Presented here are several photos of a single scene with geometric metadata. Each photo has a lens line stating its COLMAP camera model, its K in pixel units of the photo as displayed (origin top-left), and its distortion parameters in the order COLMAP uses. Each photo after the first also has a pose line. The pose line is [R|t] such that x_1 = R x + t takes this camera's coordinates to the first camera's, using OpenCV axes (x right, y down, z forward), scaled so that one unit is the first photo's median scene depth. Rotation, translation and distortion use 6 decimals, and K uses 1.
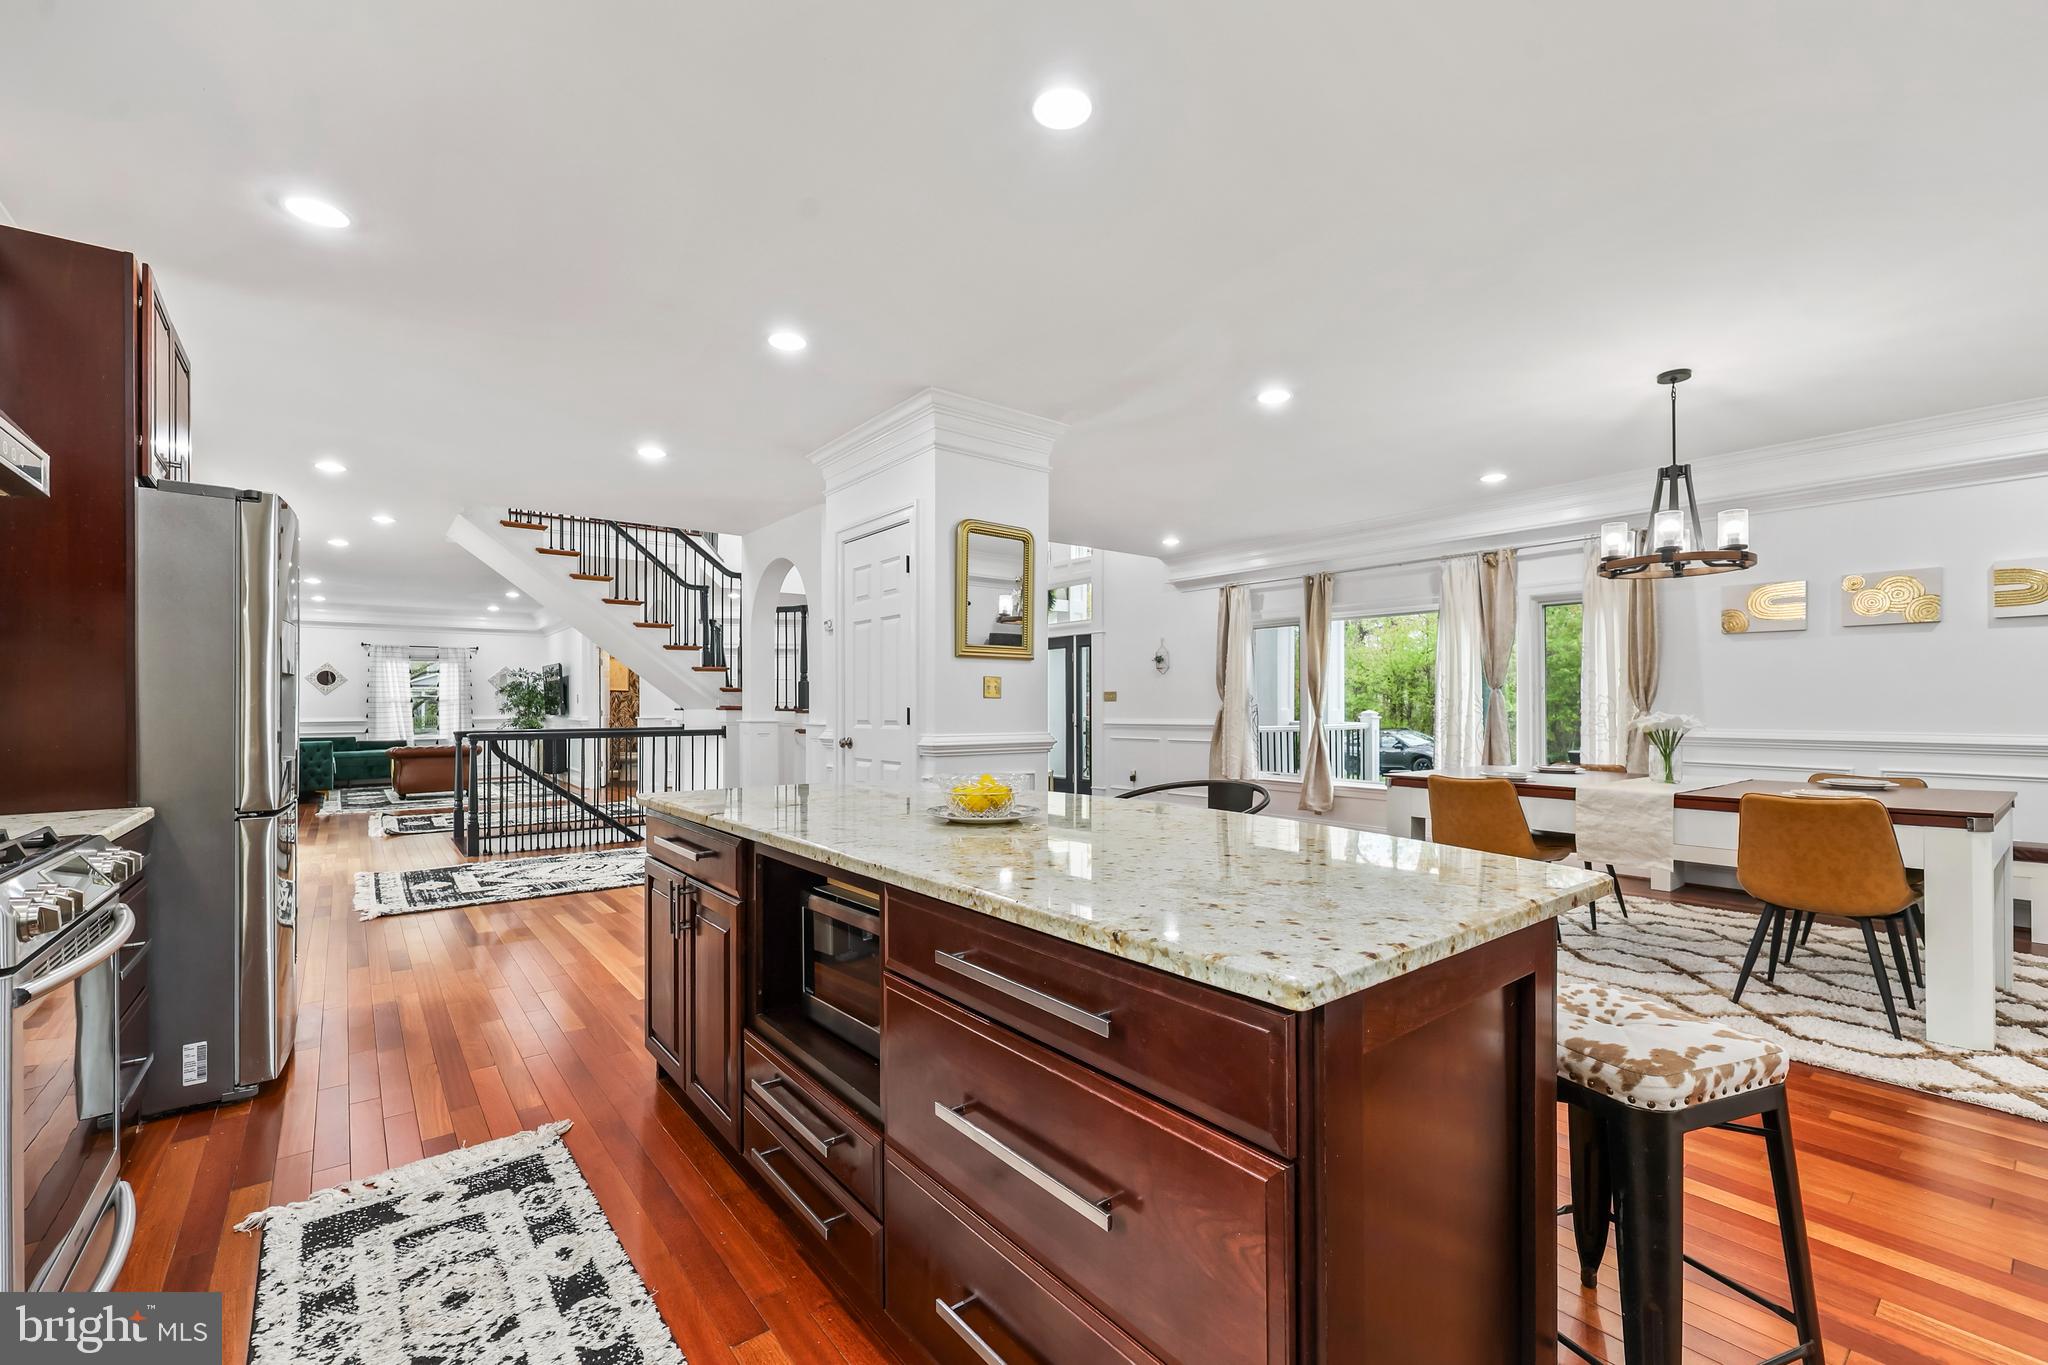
lens RADIAL K [[856.5, 0, 1015.2], [0, 856.5, 703.6], [0, 0, 1]] dist [0.001992, -0.000657]
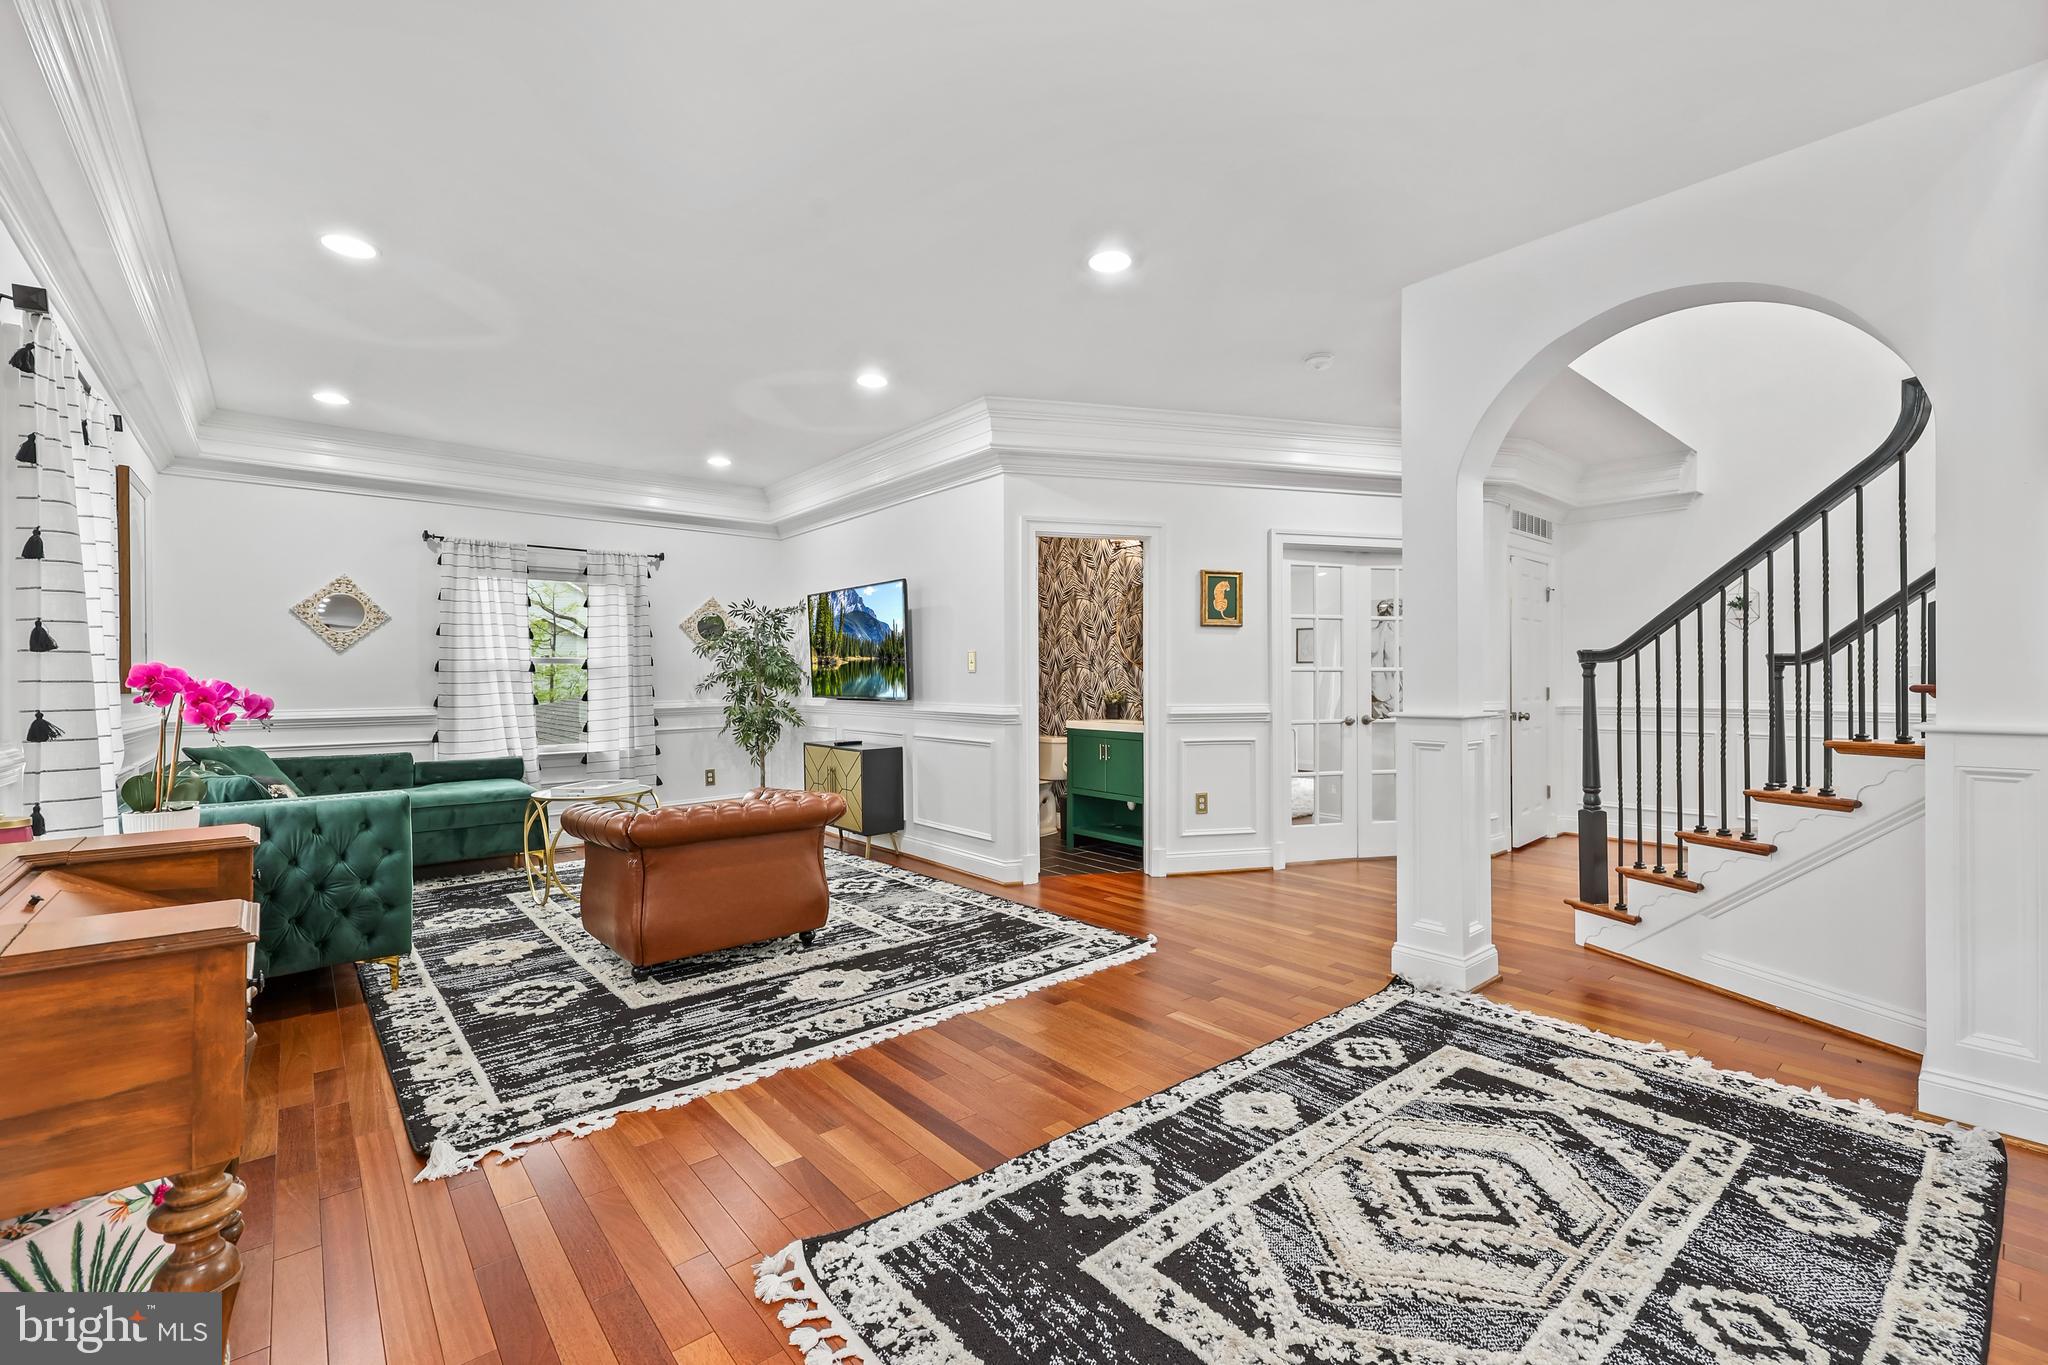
lens RADIAL K [[856.5, 0, 1032.3], [0, 856.5, 692.2], [0, 0, 1]] dist [0.001992, -0.000657]
pose [[0.998711, 0.001761, 0.050722, -1.756174], [-0.002483, 0.999896, 0.014181, 0.007370], [-0.050692, -0.014289, 0.998612, 2.036752]]
